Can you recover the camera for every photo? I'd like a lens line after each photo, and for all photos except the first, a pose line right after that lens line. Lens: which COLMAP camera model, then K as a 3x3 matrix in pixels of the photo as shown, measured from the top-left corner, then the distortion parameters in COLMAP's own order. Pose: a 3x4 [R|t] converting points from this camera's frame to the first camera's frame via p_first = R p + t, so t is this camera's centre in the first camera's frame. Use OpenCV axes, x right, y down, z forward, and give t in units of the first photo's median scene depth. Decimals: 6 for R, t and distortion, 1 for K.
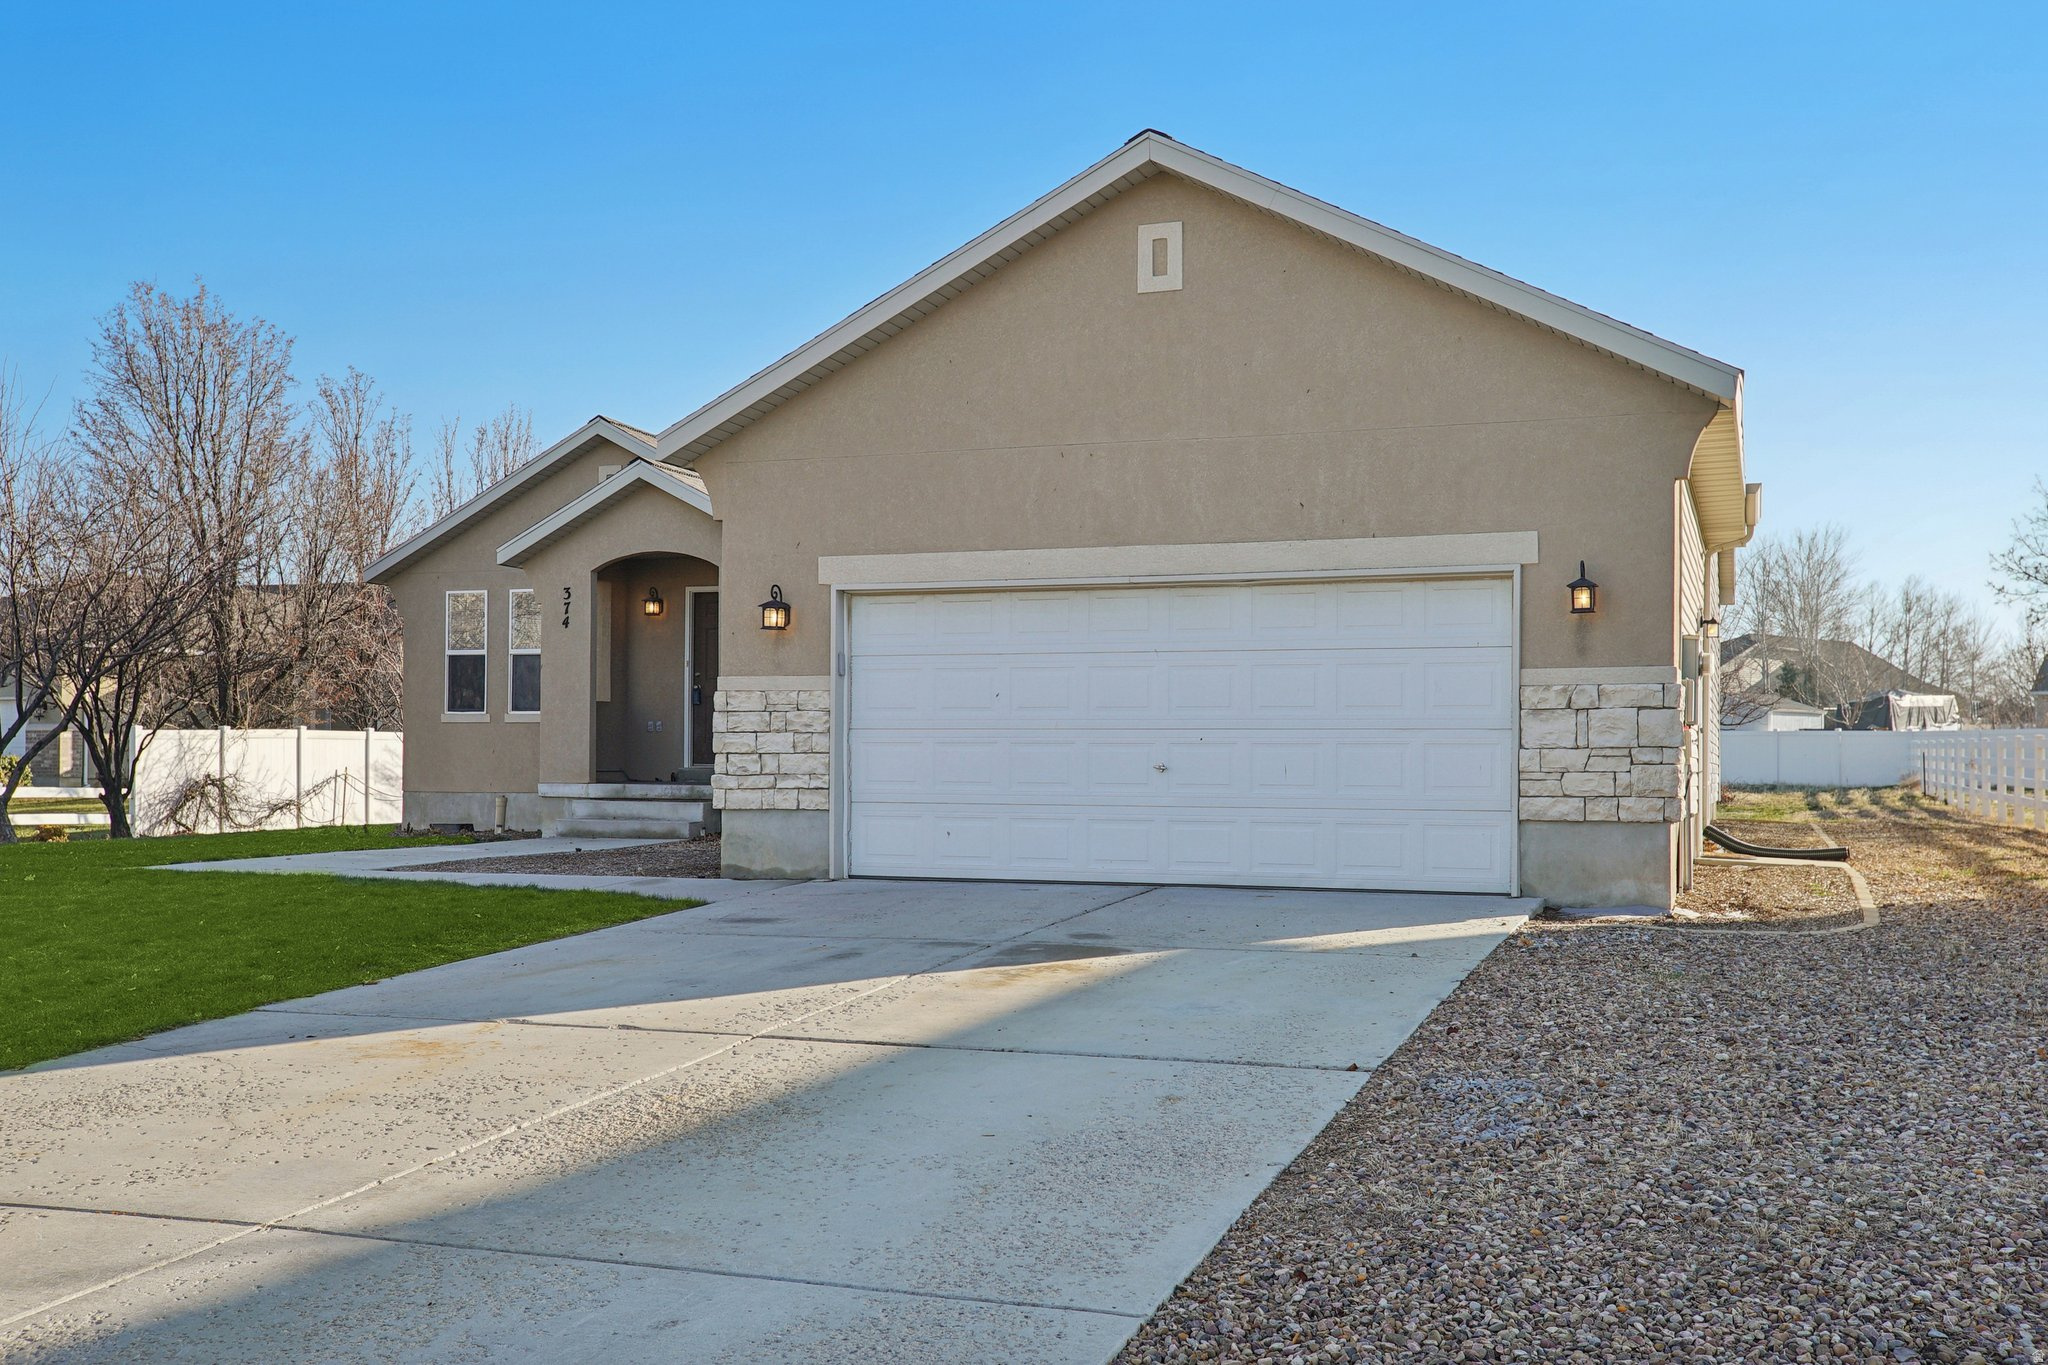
lens RADIAL K [[1952.0, 0, 1028.8], [0, 1952.0, 698.7], [0, 0, 1]] dist [0.009764, 0.000000]
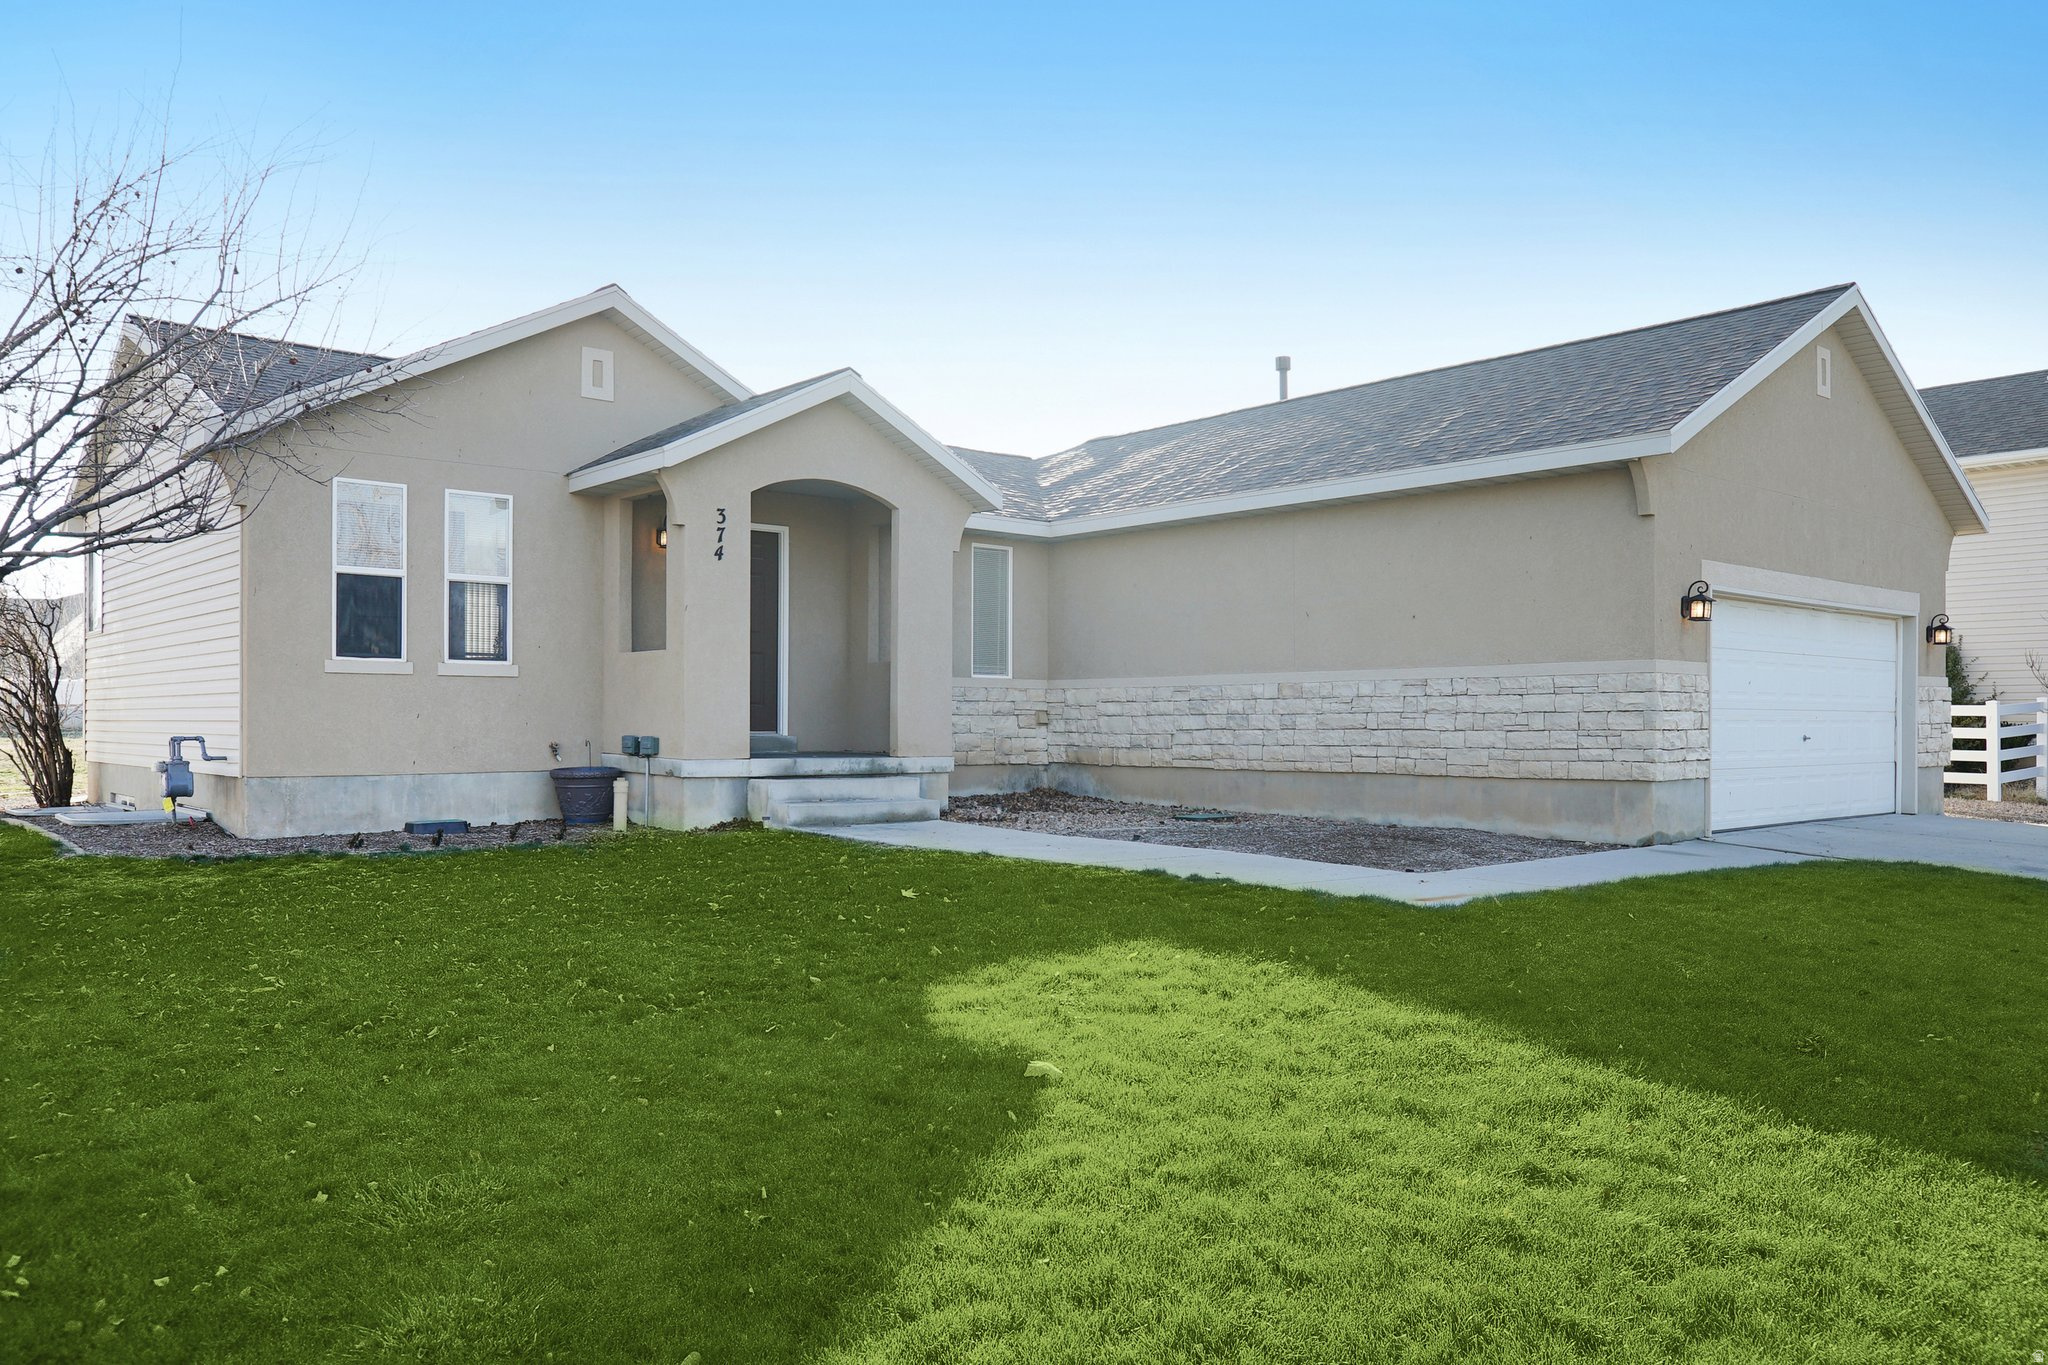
lens RADIAL K [[1508.0, 0, 1025.4], [0, 1508.0, 688.1], [0, 0, 1]] dist [-0.005924, -0.000786]
pose [[0.493749, 0.012597, 0.869513, -1.067099], [-0.033291, 0.999436, 0.004425, 0.012346], [-0.868967, -0.031132, 0.493890, 0.909066]]
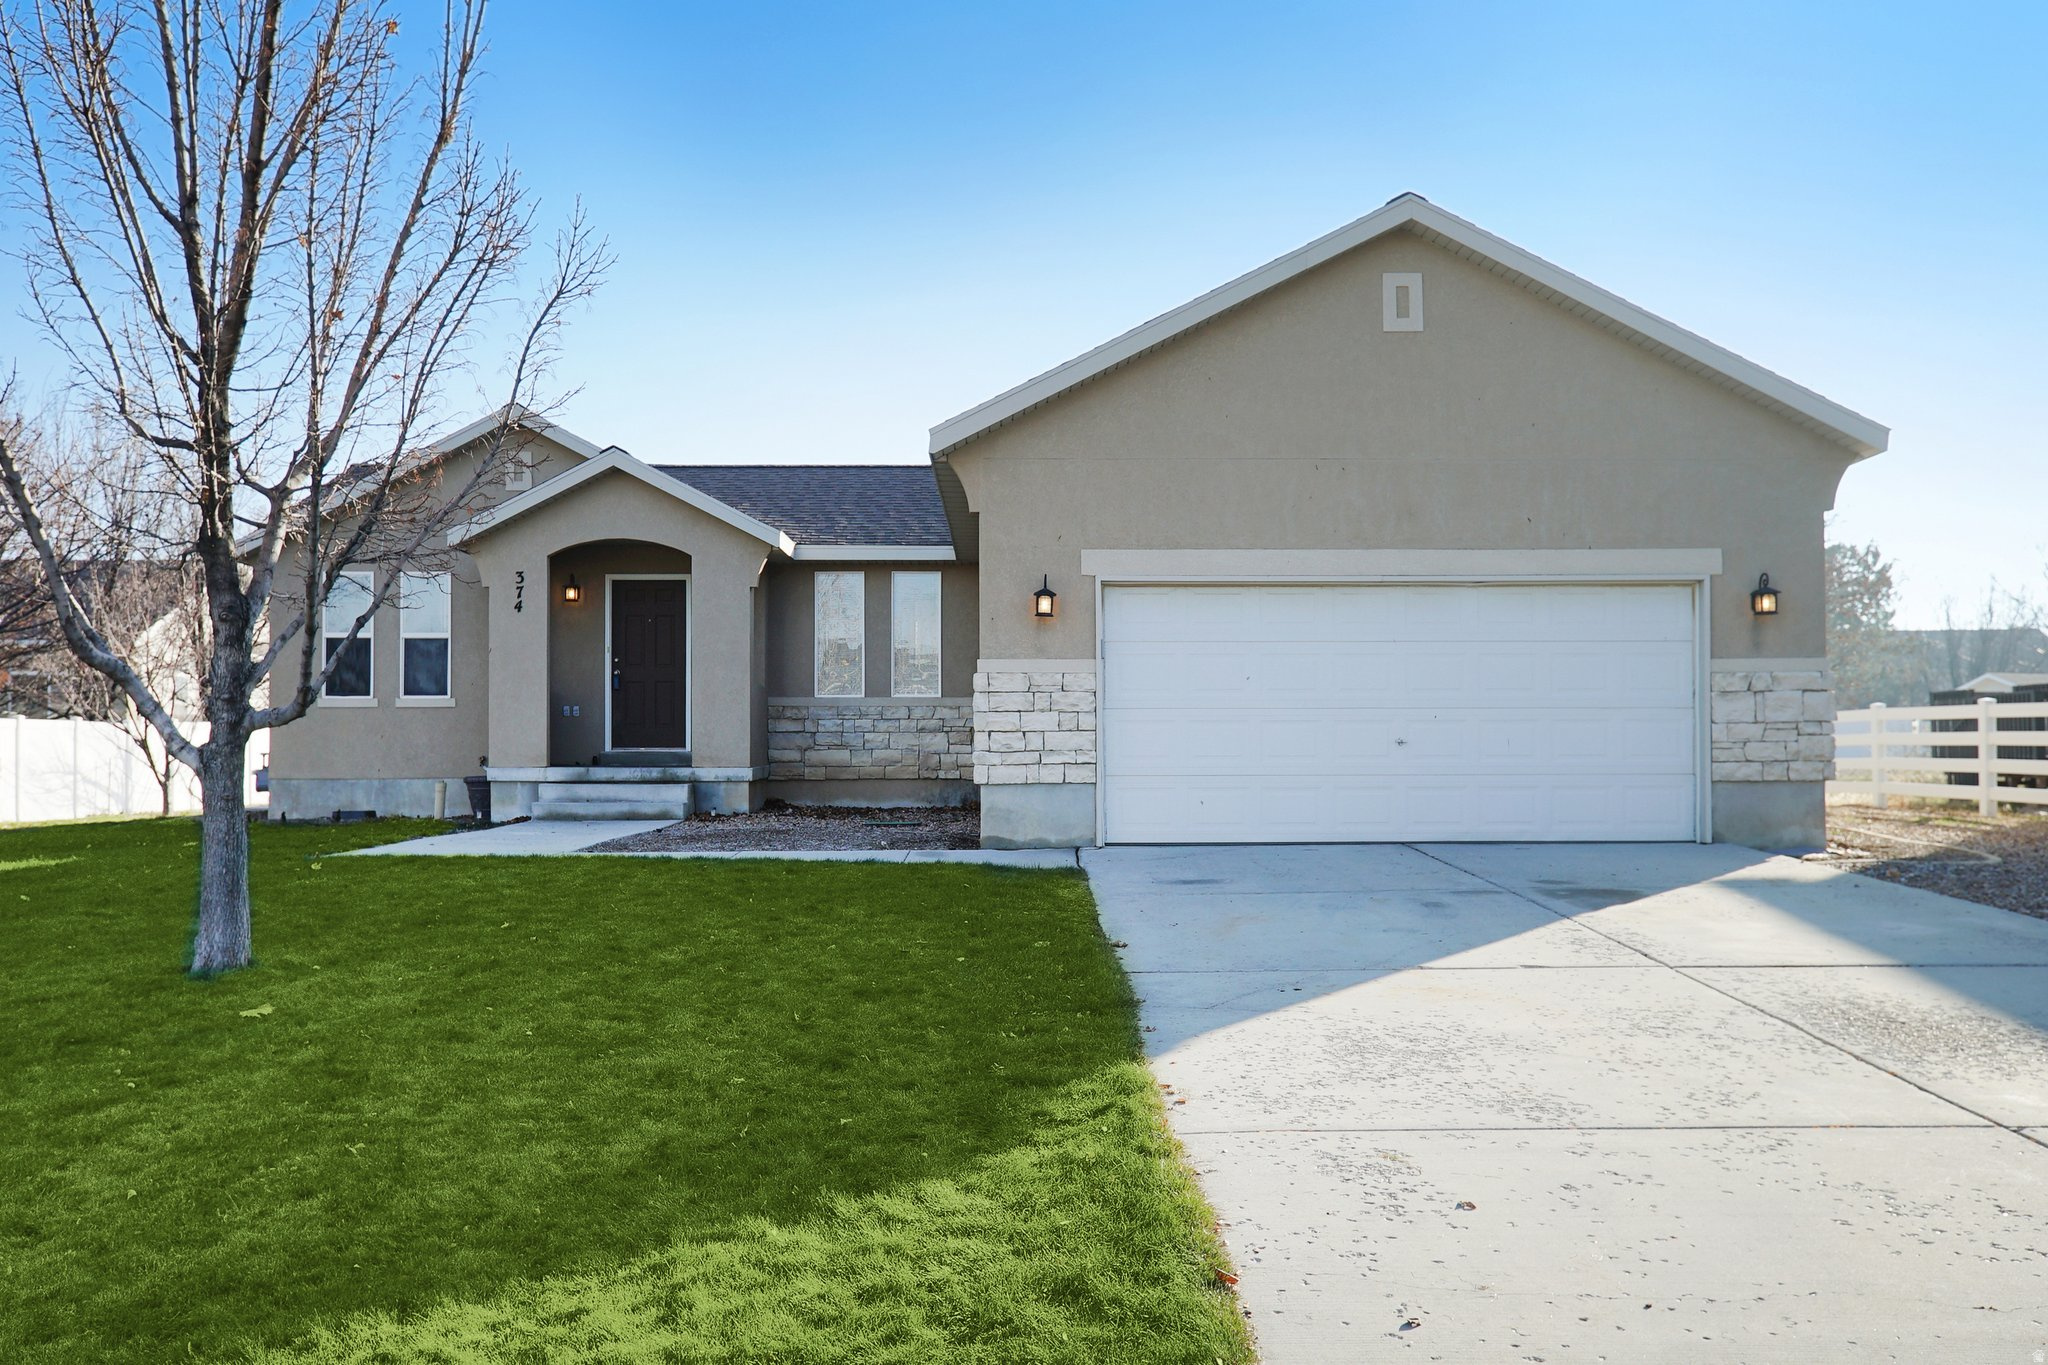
lens RADIAL K [[1783.0, 0, 1018.6], [0, 1783.0, 672.1], [0, 0, 1]] dist [-0.000779, 0.004757]
pose [[0.934806, 0.007595, 0.355078, -0.490941], [-0.003471, 0.999919, -0.012250, 0.007484], [-0.355142, 0.010218, 0.934756, 0.086838]]
